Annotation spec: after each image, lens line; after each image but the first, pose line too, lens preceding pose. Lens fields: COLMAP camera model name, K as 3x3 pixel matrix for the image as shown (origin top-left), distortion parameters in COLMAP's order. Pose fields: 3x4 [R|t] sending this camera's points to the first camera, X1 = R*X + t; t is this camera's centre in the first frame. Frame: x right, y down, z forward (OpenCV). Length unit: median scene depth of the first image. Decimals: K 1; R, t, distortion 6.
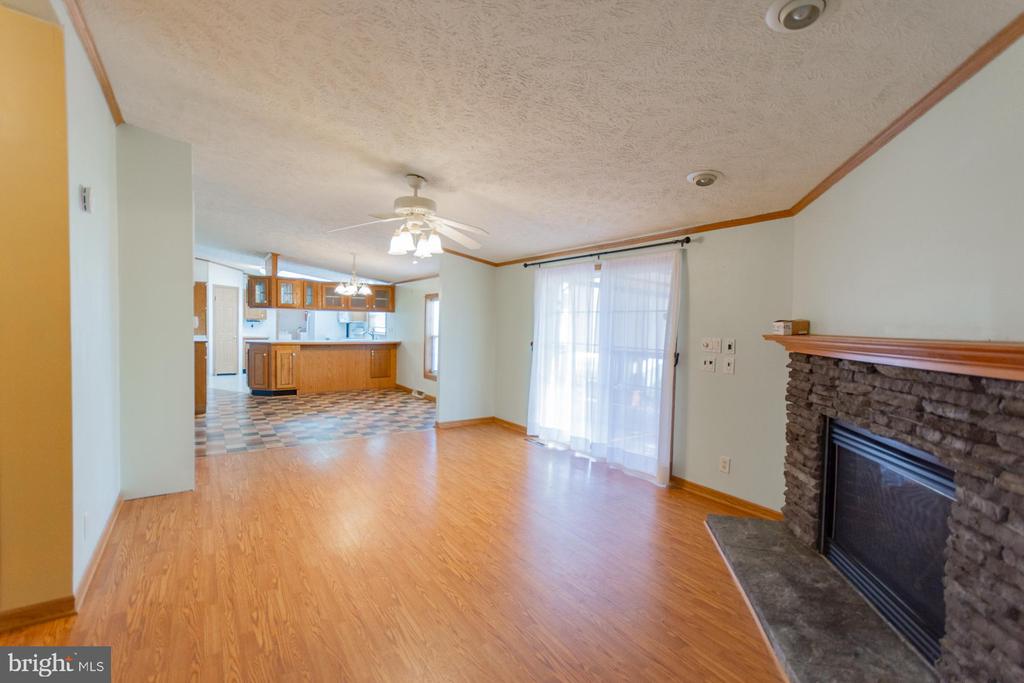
lens RADIAL K [[442.1, 0, 509.0], [0, 442.1, 346.5], [0, 0, 1]] dist [0.001294, 0.000230]
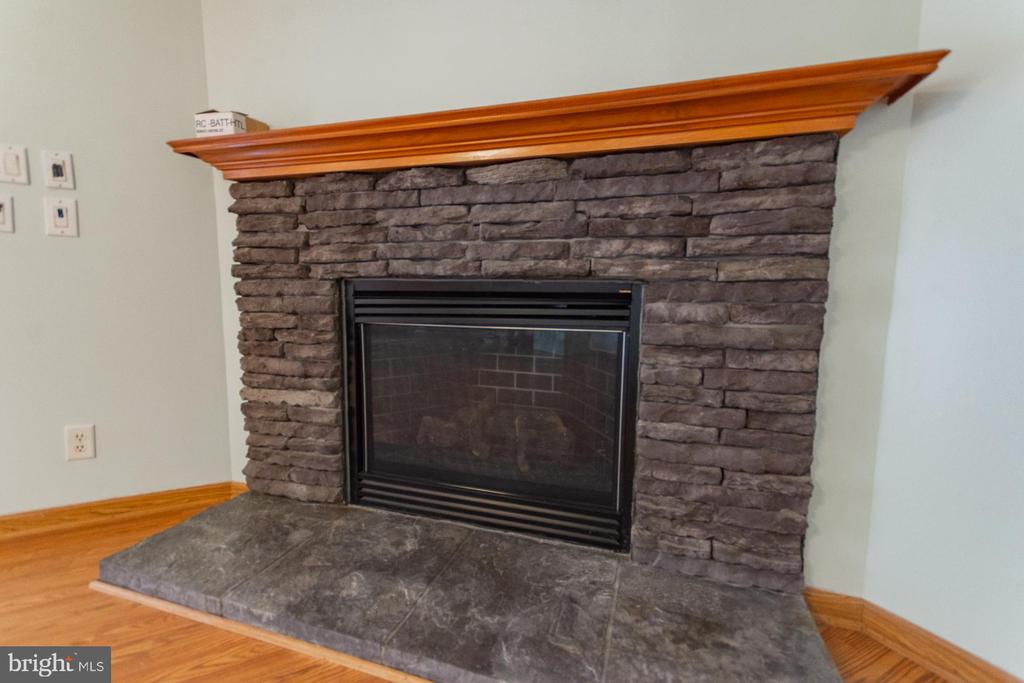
lens RADIAL K [[442.1, 0, 509.0], [0, 442.1, 346.5], [0, 0, 1]] dist [0.001294, 0.000230]
pose [[0.099359, -0.127281, 0.986878, 0.132189], [0.029943, 0.991719, 0.124891, 0.172678], [-0.994601, 0.017141, 0.102347, 0.703281]]
